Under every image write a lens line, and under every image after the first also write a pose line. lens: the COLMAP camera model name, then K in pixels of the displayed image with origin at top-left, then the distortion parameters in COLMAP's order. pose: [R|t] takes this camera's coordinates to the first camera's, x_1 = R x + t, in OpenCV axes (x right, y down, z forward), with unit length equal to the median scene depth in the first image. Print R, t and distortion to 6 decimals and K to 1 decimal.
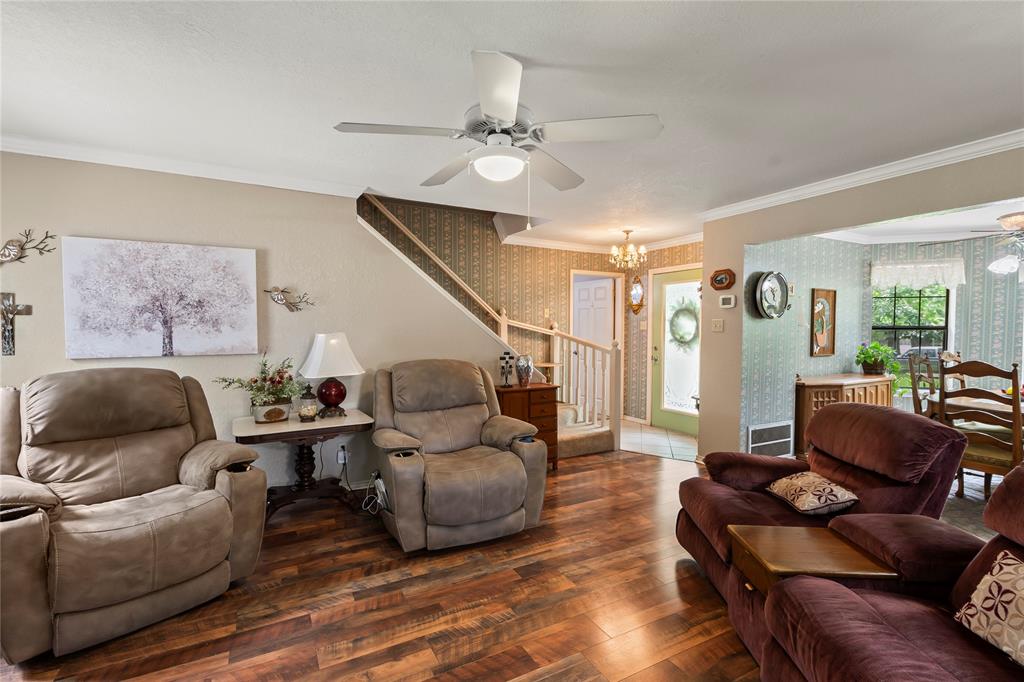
lens RADIAL K [[449.3, 0, 512.0], [0, 449.3, 341.0], [0, 0, 1]] dist [0.001768, 0.000281]
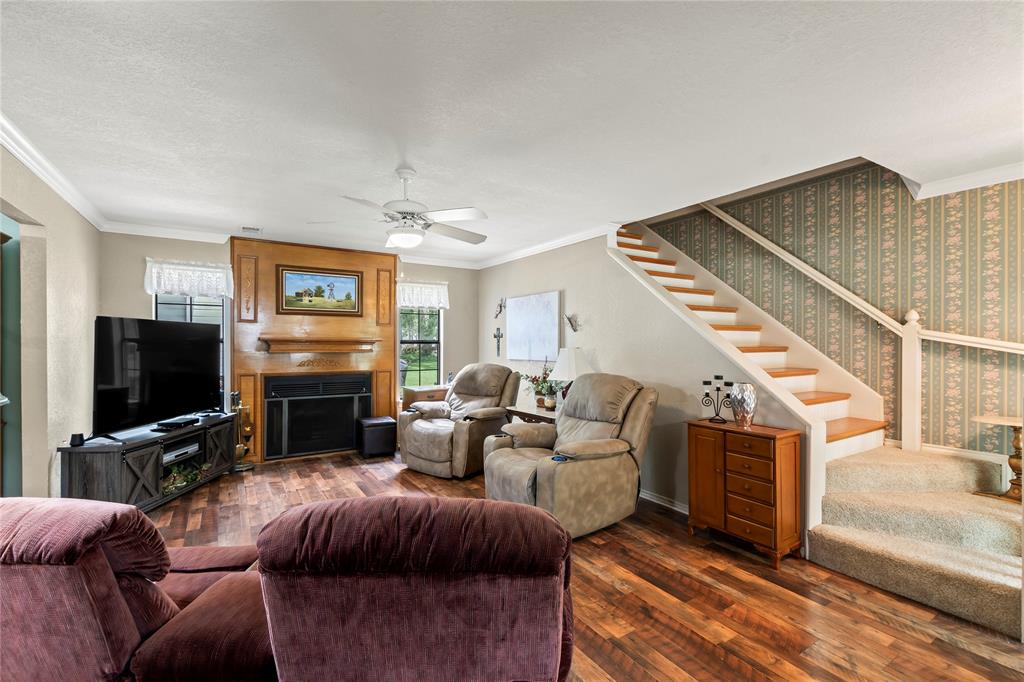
lens RADIAL K [[456.7, 0, 512.0], [0, 456.7, 341.0], [0, 0, 1]] dist [0.001118, 0.000089]
pose [[0.068906, -0.008062, -0.997591, 0.499936], [-0.032211, 0.999428, -0.010302, -0.009734], [0.997103, 0.032843, 0.068607, 0.406550]]
